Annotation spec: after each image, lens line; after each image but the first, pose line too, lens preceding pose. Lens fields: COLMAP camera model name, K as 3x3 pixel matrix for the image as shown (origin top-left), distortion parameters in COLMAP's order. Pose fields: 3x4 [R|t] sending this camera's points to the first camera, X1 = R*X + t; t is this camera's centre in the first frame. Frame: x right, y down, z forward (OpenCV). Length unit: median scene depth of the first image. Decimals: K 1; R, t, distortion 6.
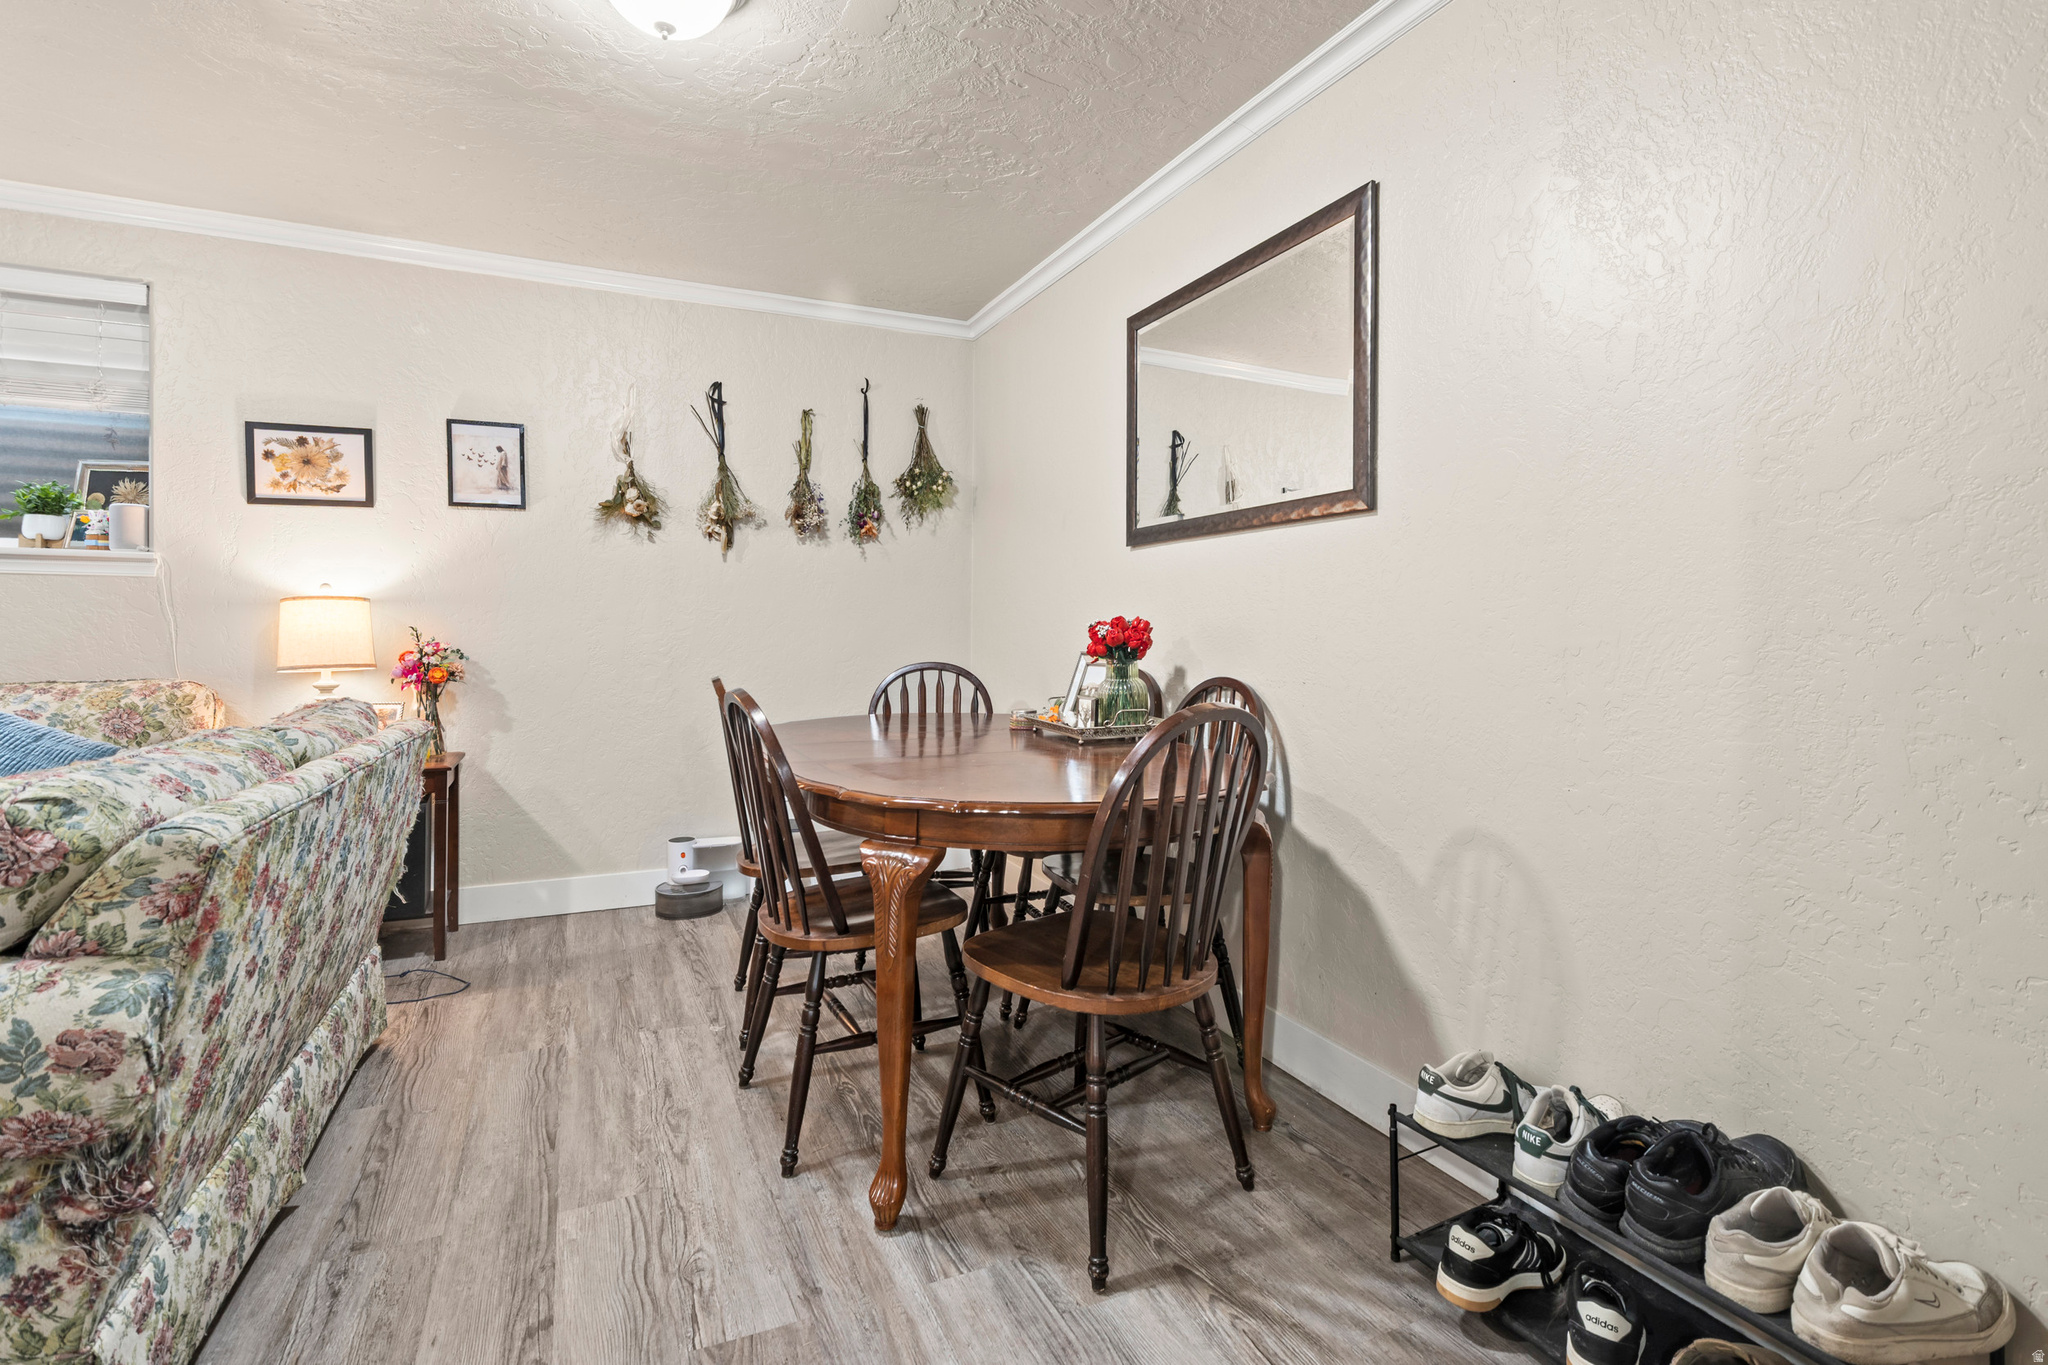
lens RADIAL K [[959.0, 0, 1037.5], [0, 959.0, 625.3], [0, 0, 1]] dist [-0.000394, 0.000065]
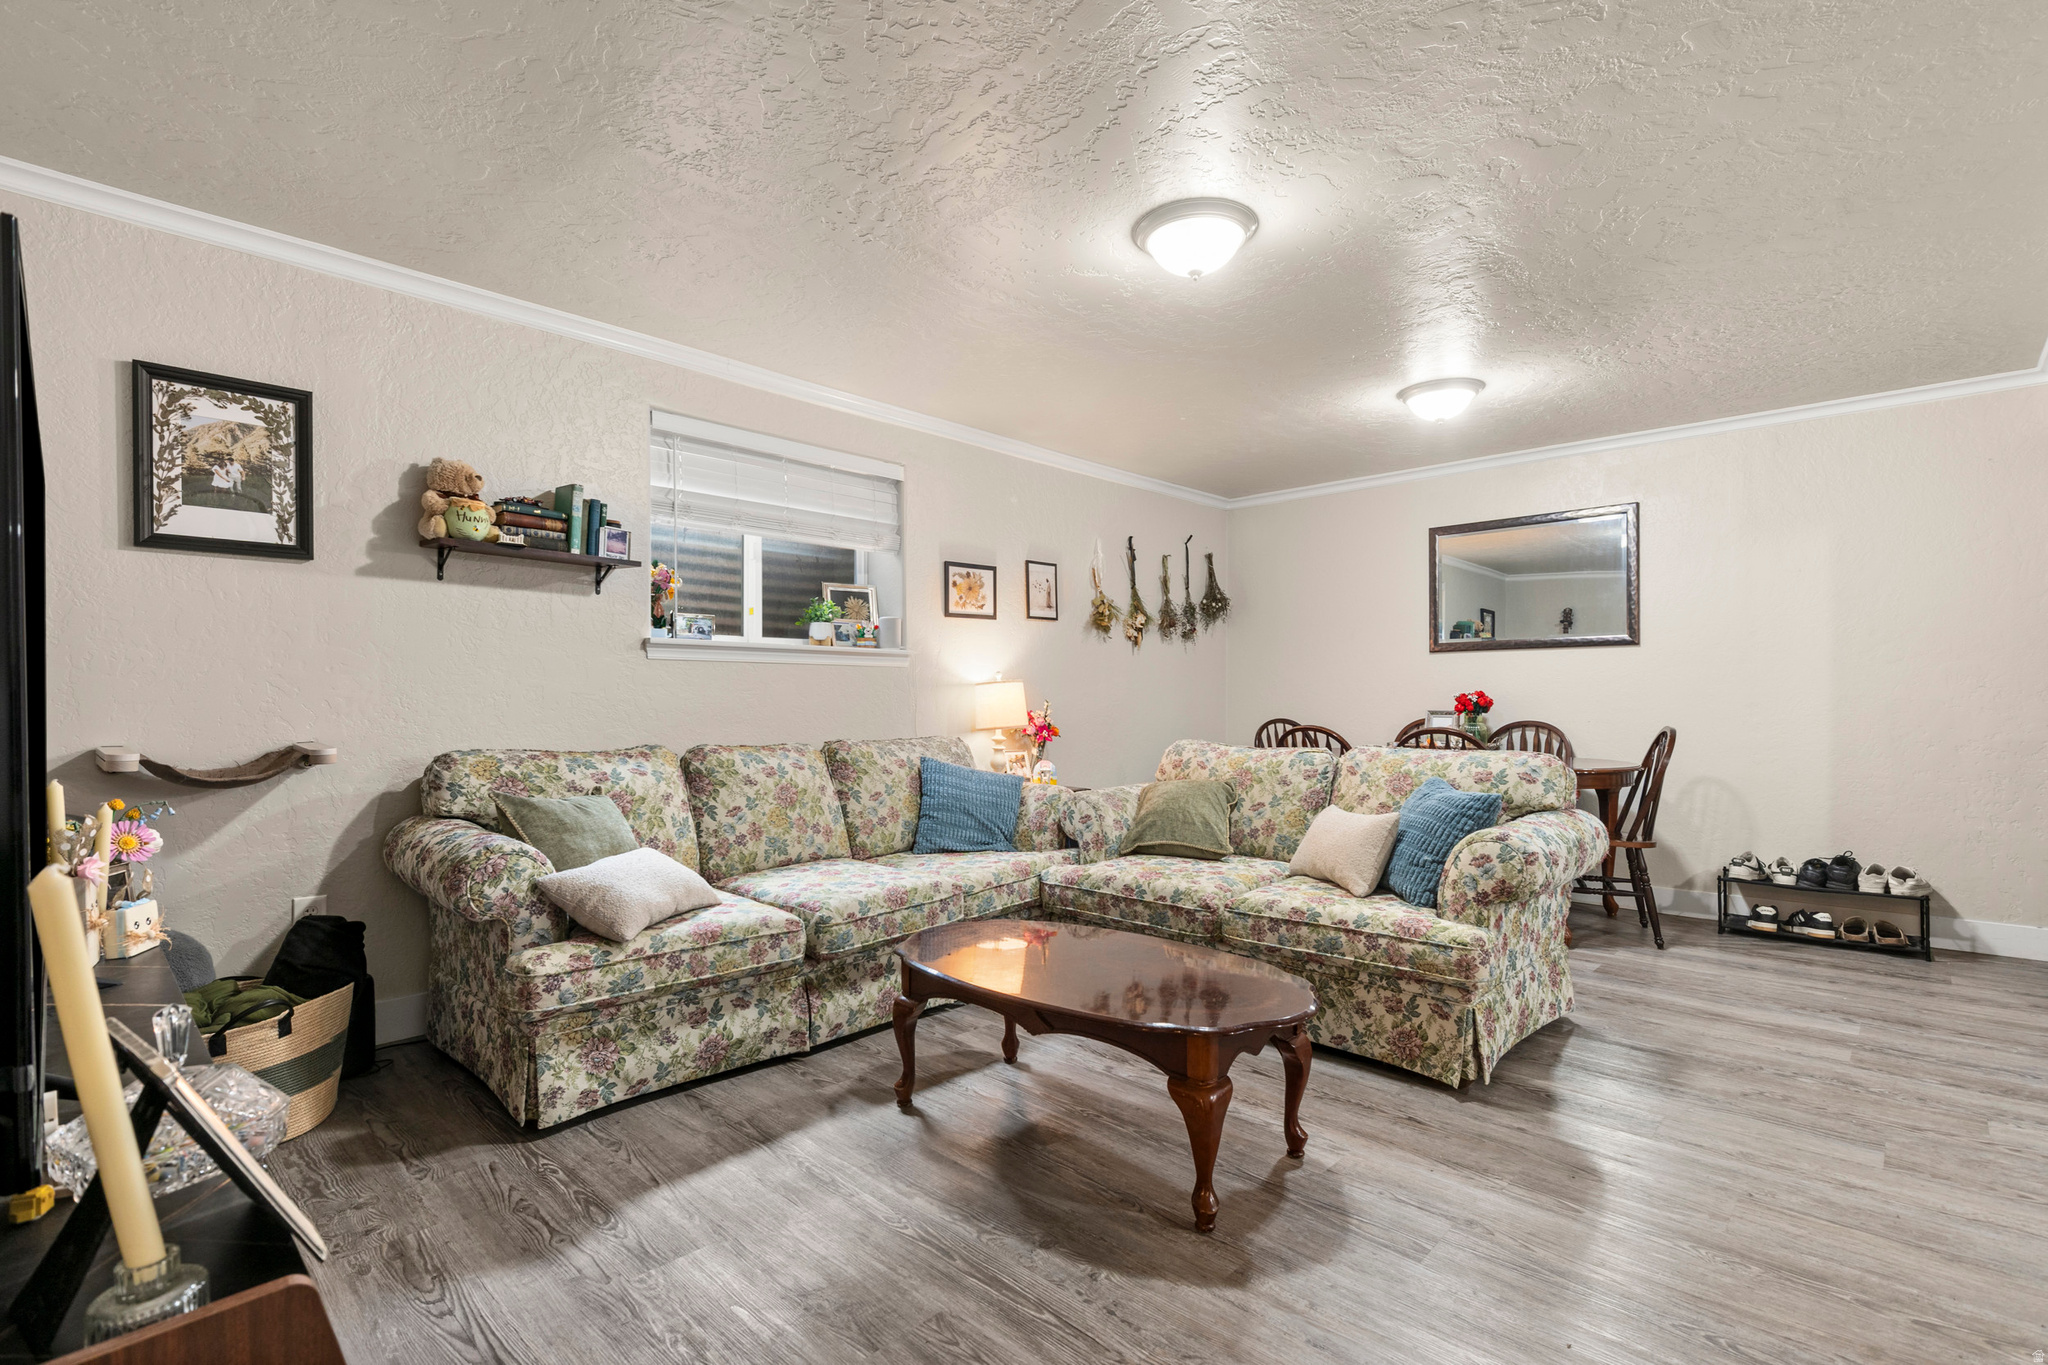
lens RADIAL K [[955.8, 0, 1024.0], [0, 955.8, 682.5], [0, 0, 1]] dist [0.000918, -0.000117]
pose [[0.930655, -0.002420, 0.365891, -1.203079], [0.006417, 0.999932, -0.009710, -0.011600], [-0.365843, 0.011385, 0.930607, -0.387682]]
